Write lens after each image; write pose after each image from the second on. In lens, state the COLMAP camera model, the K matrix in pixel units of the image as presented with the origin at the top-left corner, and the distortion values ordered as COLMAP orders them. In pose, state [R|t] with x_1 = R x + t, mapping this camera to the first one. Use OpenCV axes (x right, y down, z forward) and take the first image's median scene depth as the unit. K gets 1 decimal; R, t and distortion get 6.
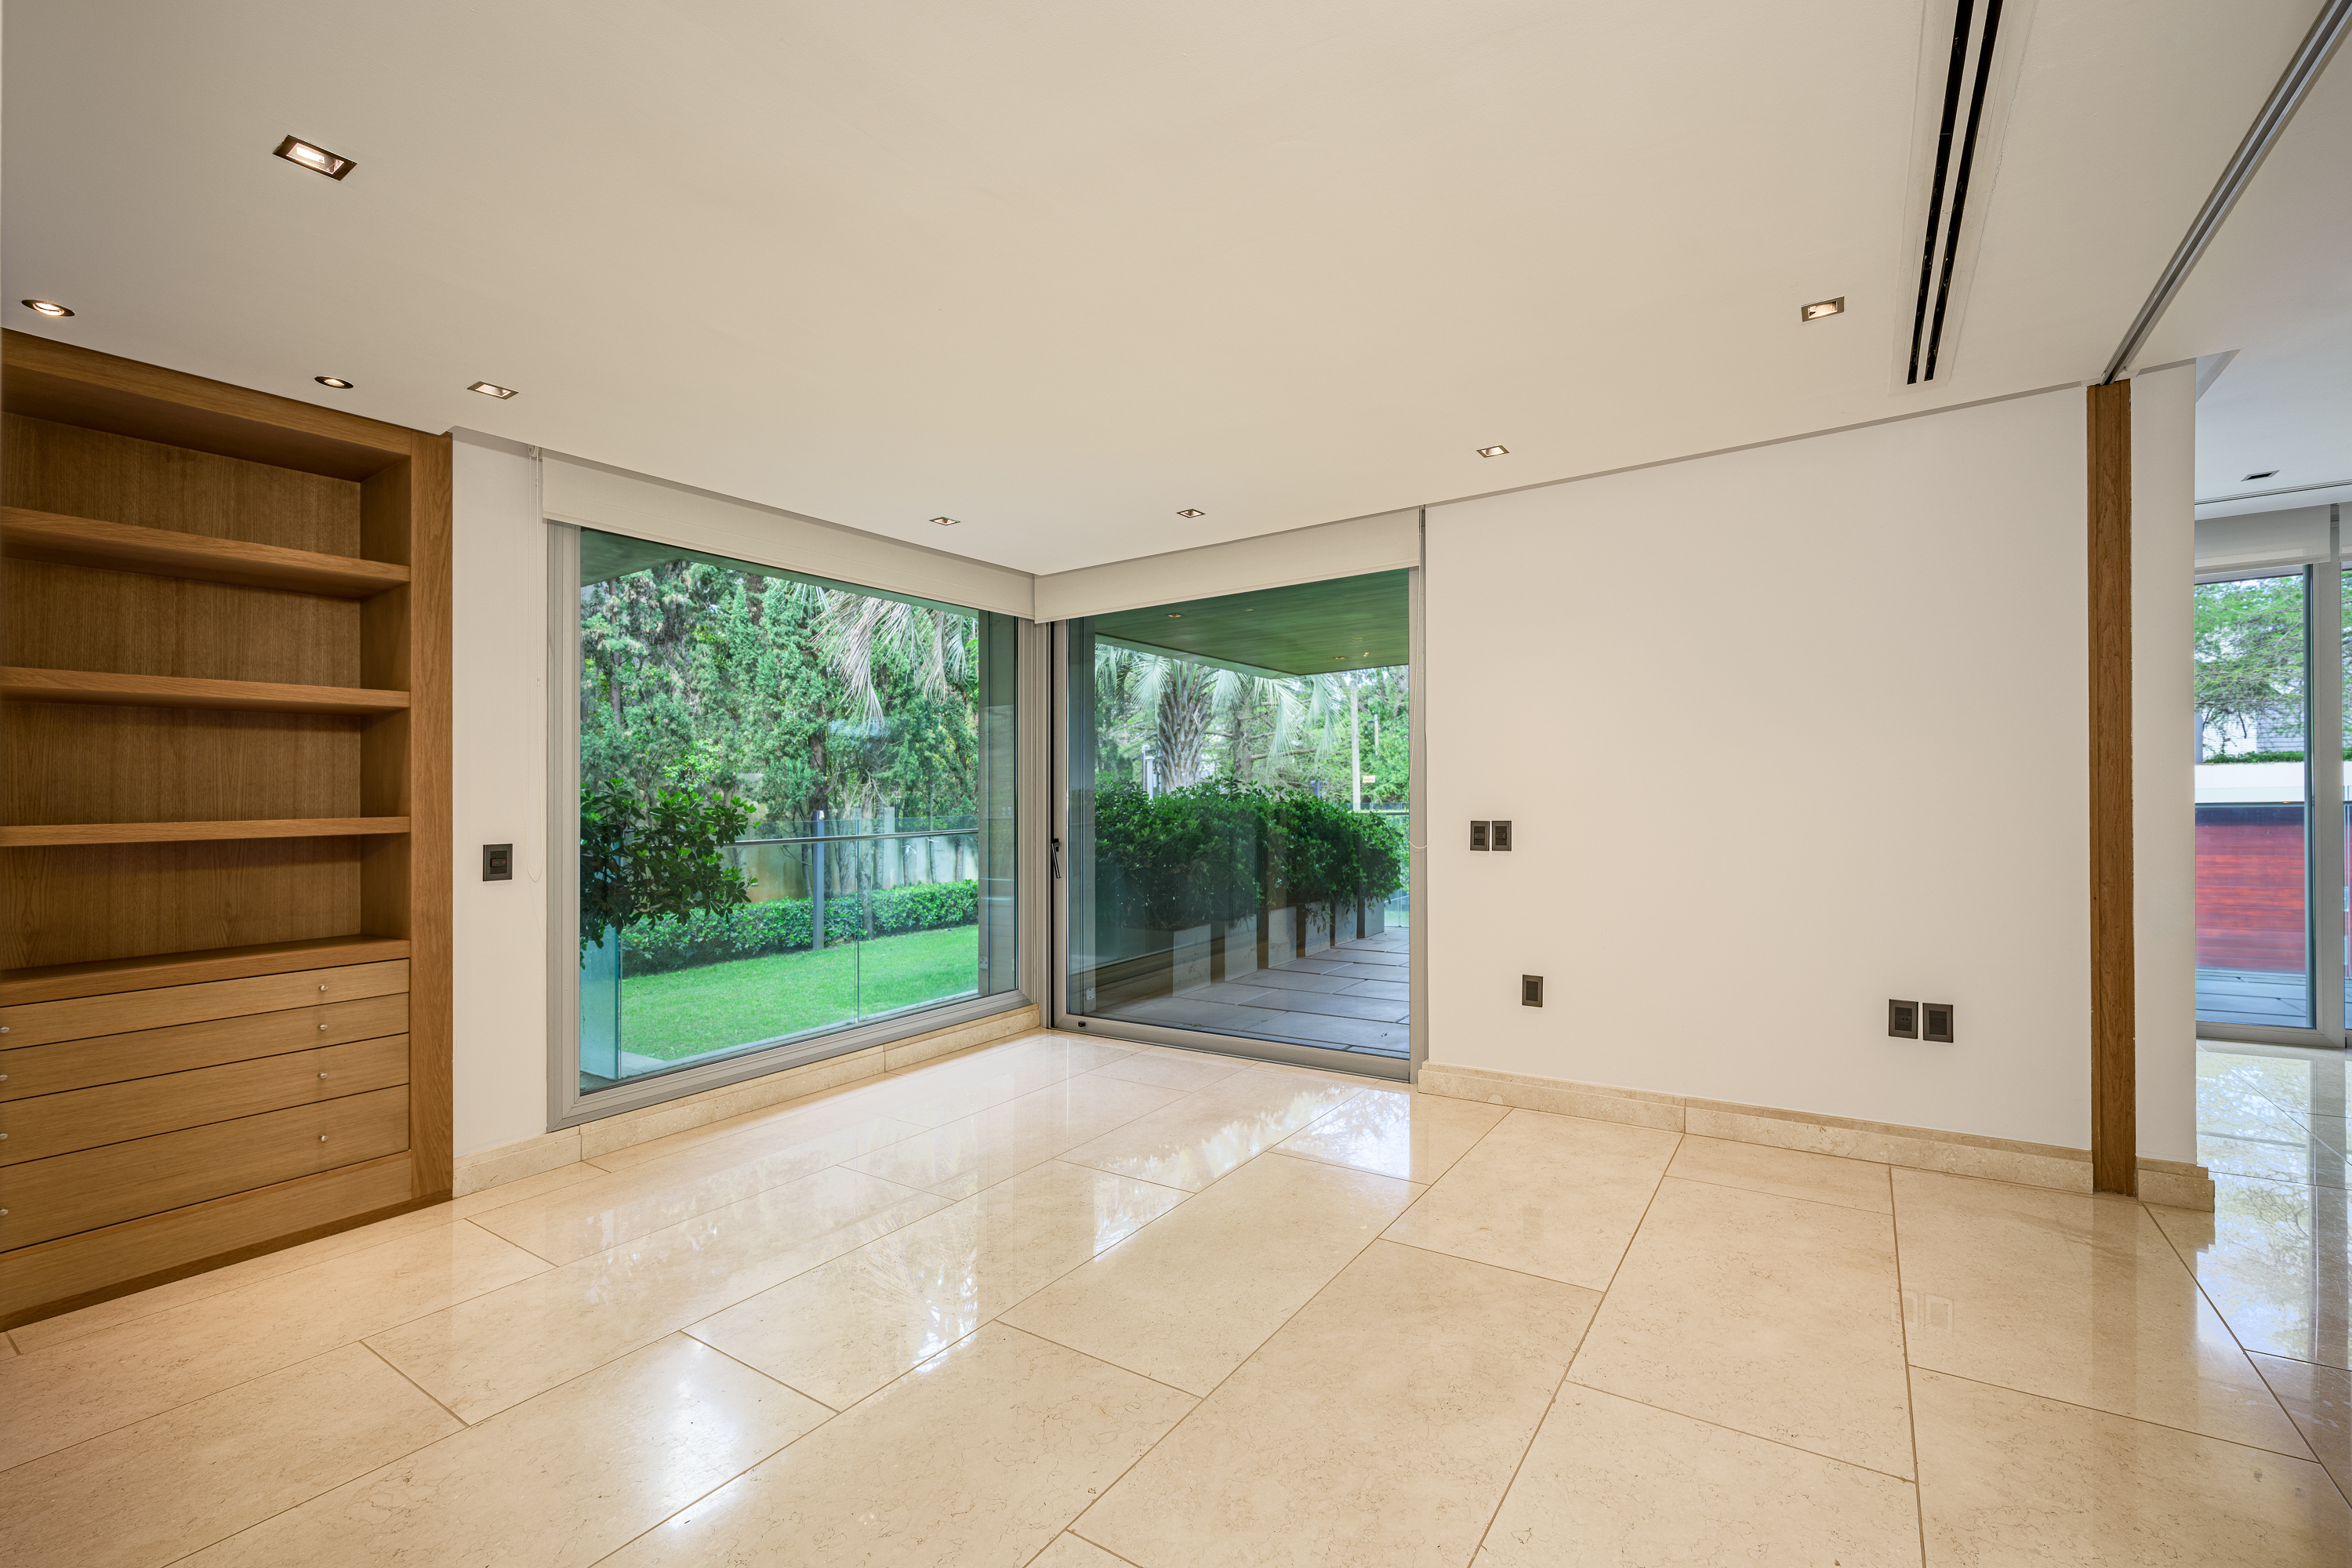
lens RADIAL K [[986.5, 0, 1176.0], [0, 986.5, 784.0], [0, 0, 1]] dist [-0.001355, -0.000299]
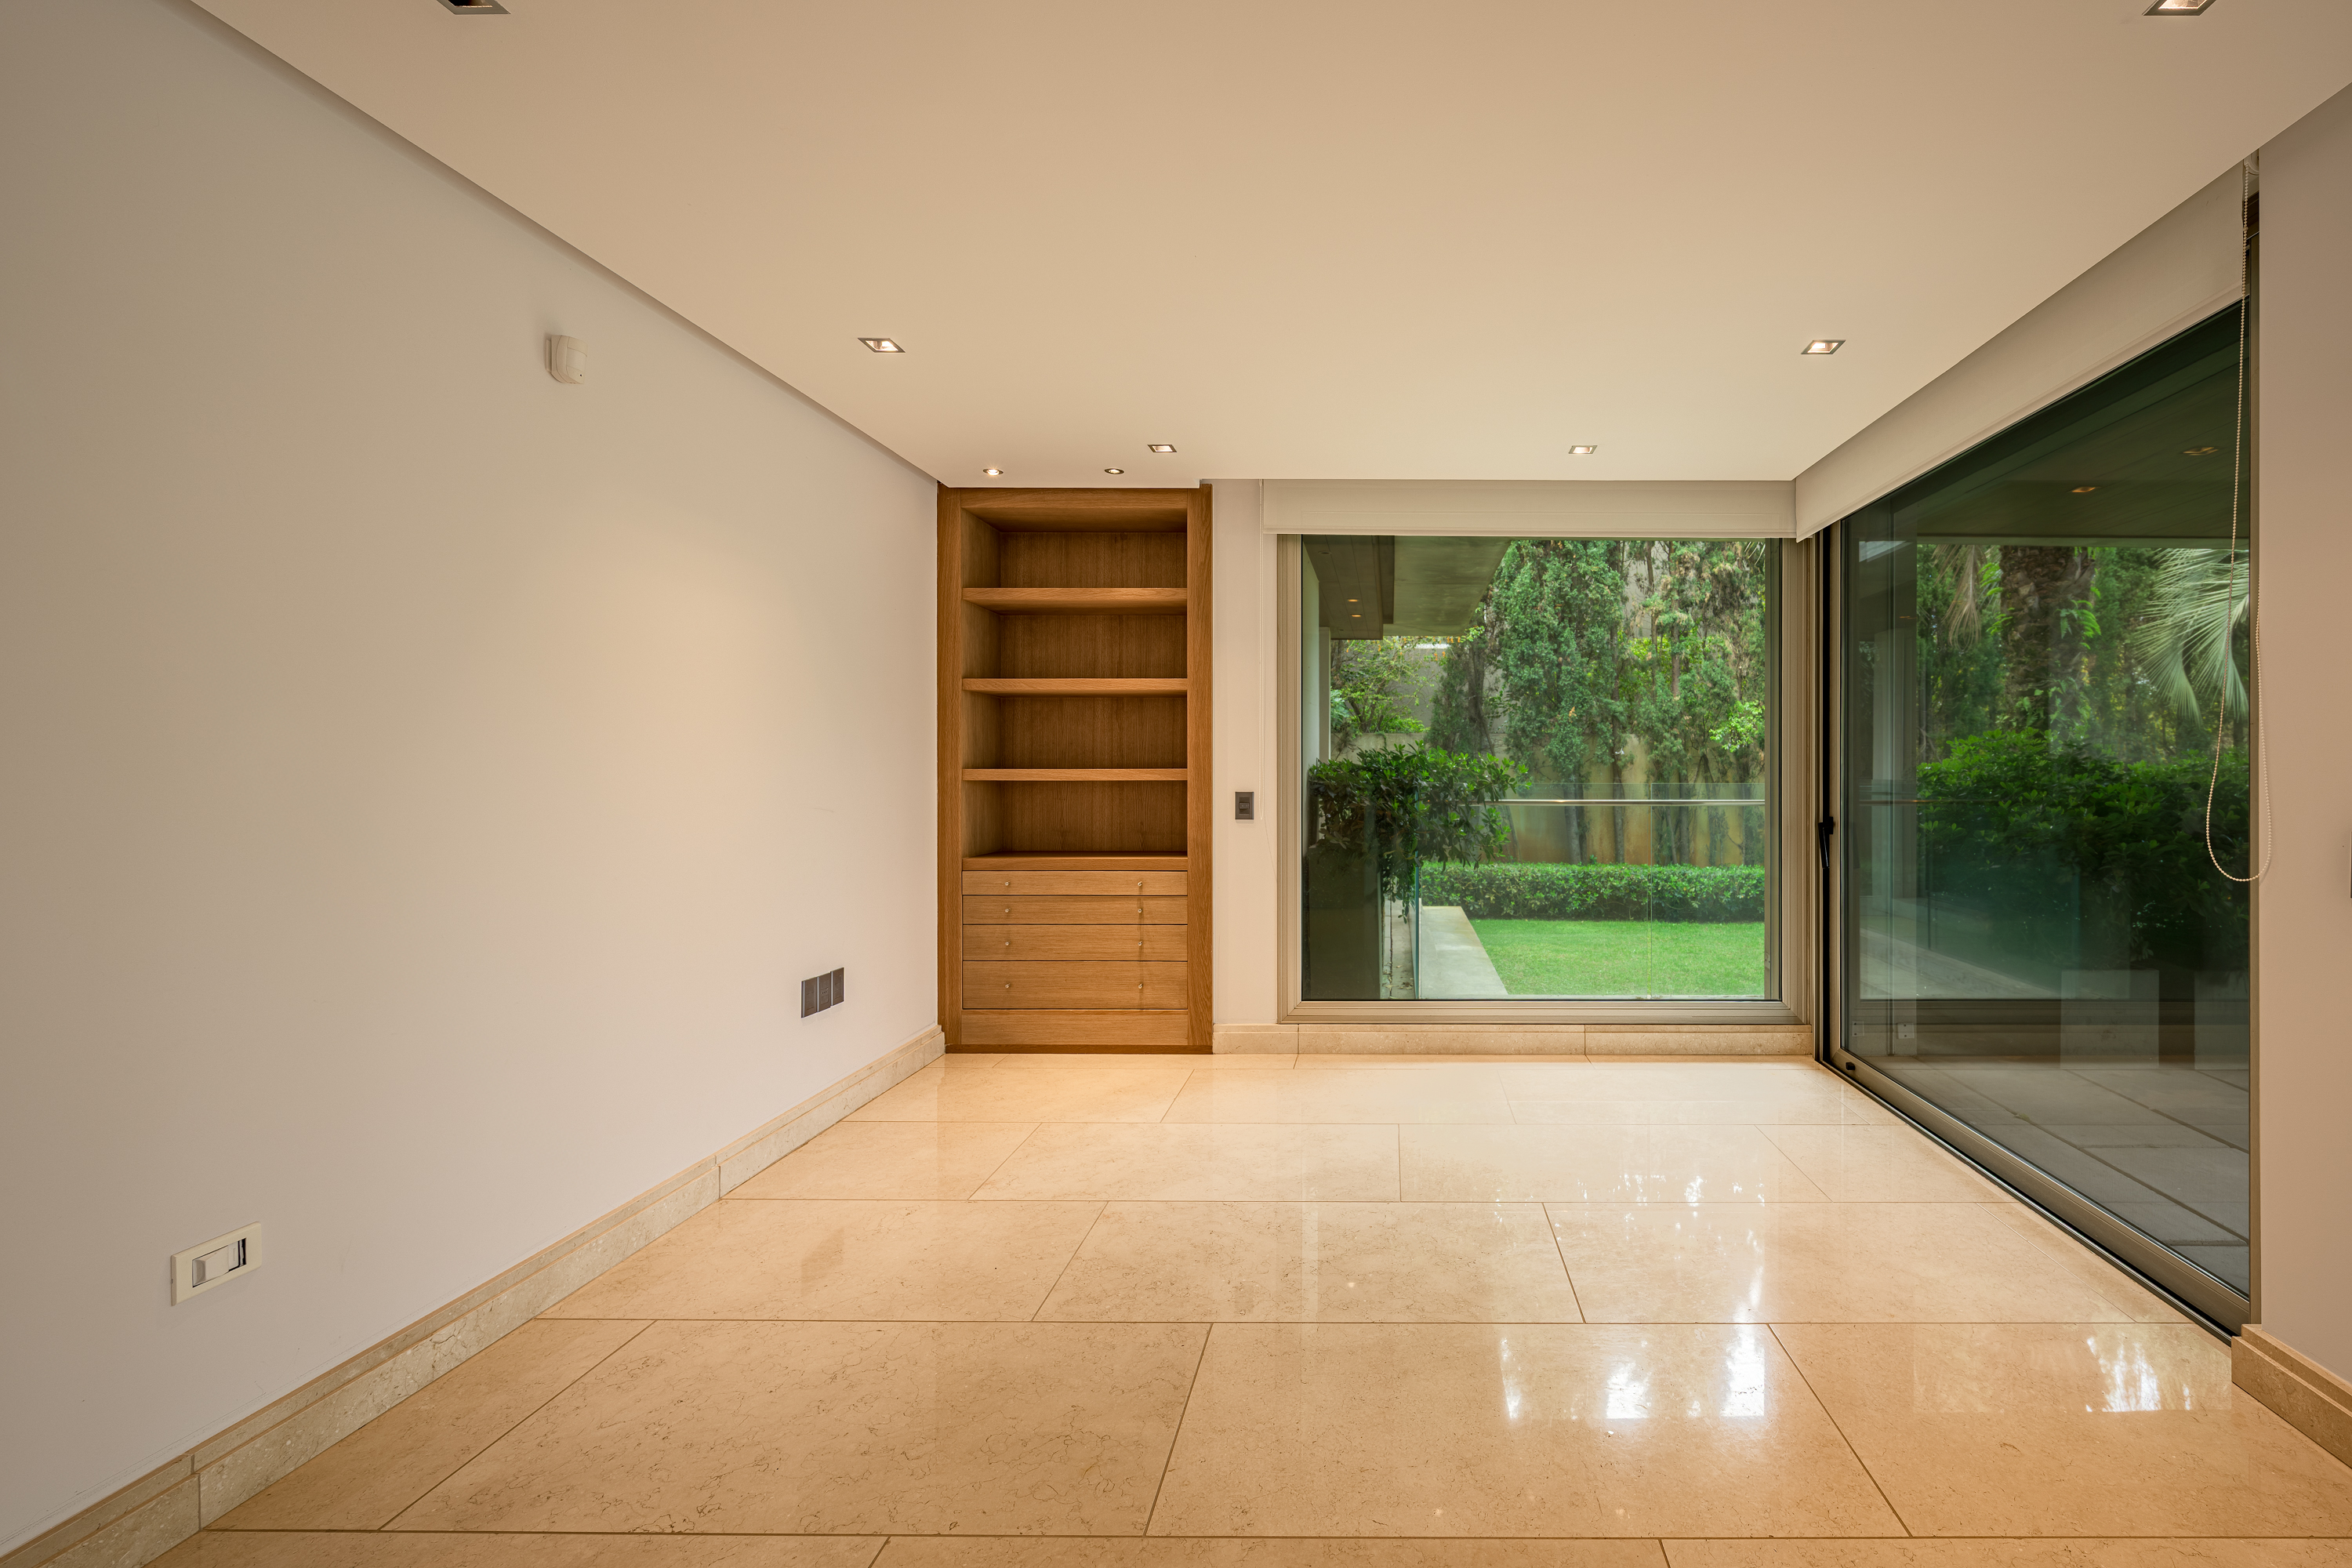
lens RADIAL K [[958.8, 0, 1394.5], [0, 958.8, 752.3], [0, 0, 1]] dist [0.001599, 0.000138]
pose [[0.560455, 0.007322, -0.828153, 0.433707], [-0.000525, 0.999964, 0.008485, -0.001822], [0.828185, -0.004320, 0.560439, 0.419454]]
